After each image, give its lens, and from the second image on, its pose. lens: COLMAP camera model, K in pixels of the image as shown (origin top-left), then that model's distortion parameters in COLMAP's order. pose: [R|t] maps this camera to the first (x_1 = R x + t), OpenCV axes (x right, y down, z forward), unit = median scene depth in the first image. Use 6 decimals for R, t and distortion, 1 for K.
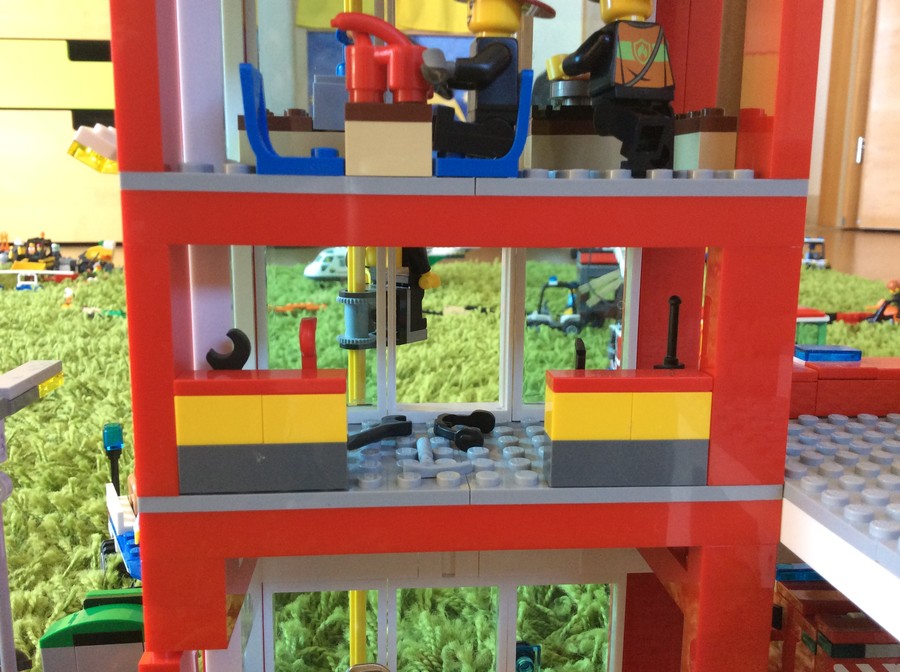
lens RADIAL K [[837.2, 0, 450.0], [0, 837.2, 336.0], [0, 0, 1]] dist [0.113691, -0.258399]
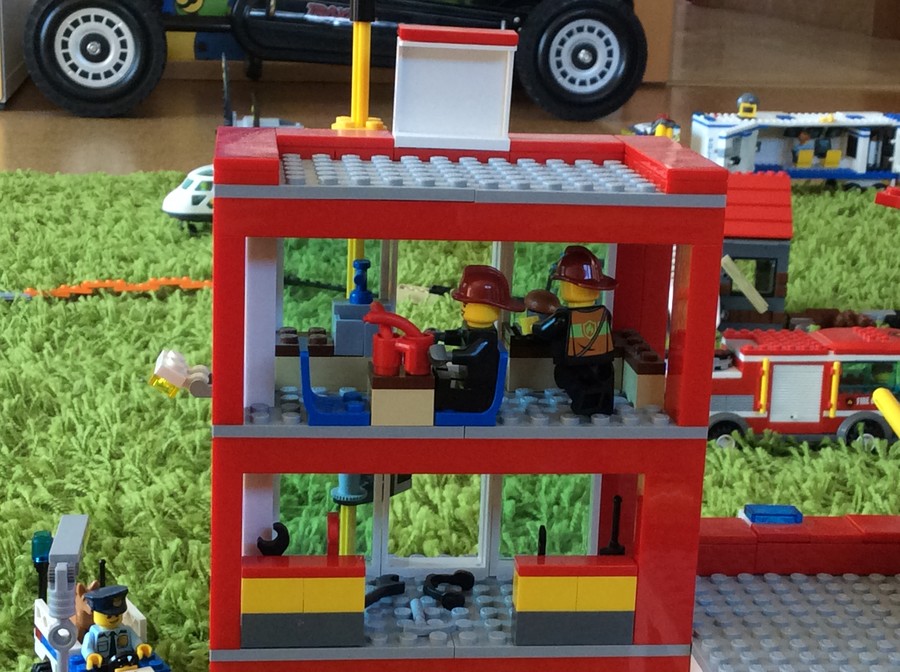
lens RADIAL K [[1688.6, 0, 450.0], [0, 1688.6, 336.0], [0, 0, 1]] dist [-0.304385, 4.820708]
pose [[0.999028, 0.018837, 0.039856, -0.088772], [-0.021416, 0.997635, 0.065315, -0.431802], [-0.038532, -0.066105, 0.997068, -1.451806]]
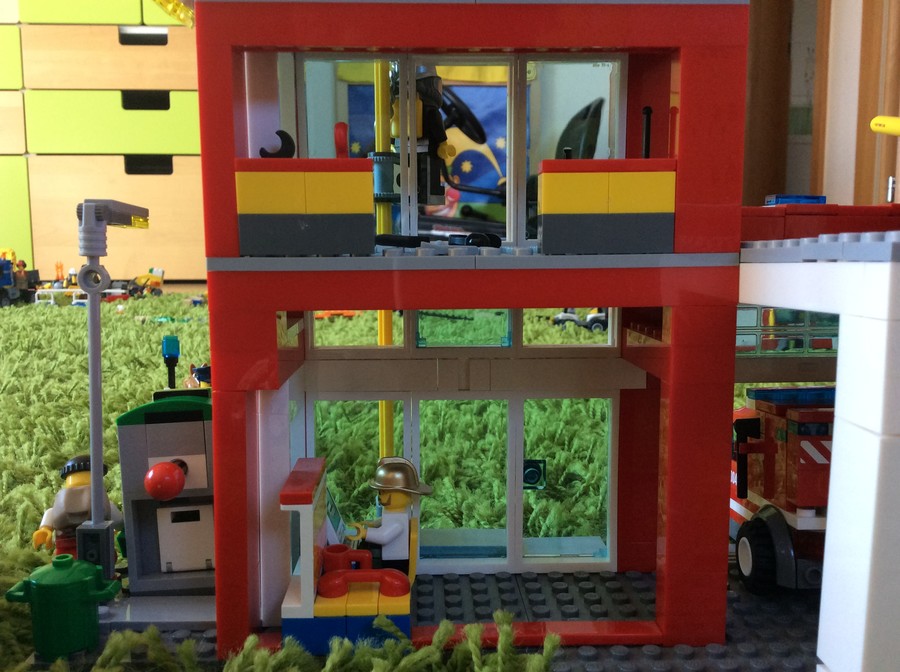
lens RADIAL K [[833.1, 0, 450.0], [0, 833.1, 336.0], [0, 0, 1]] dist [0.139187, -0.326865]
pose [[0.999038, -0.006791, -0.043314, 0.035251], [0.003774, 0.997585, -0.069351, 0.341560], [0.043681, 0.069121, 0.996652, -0.173548]]
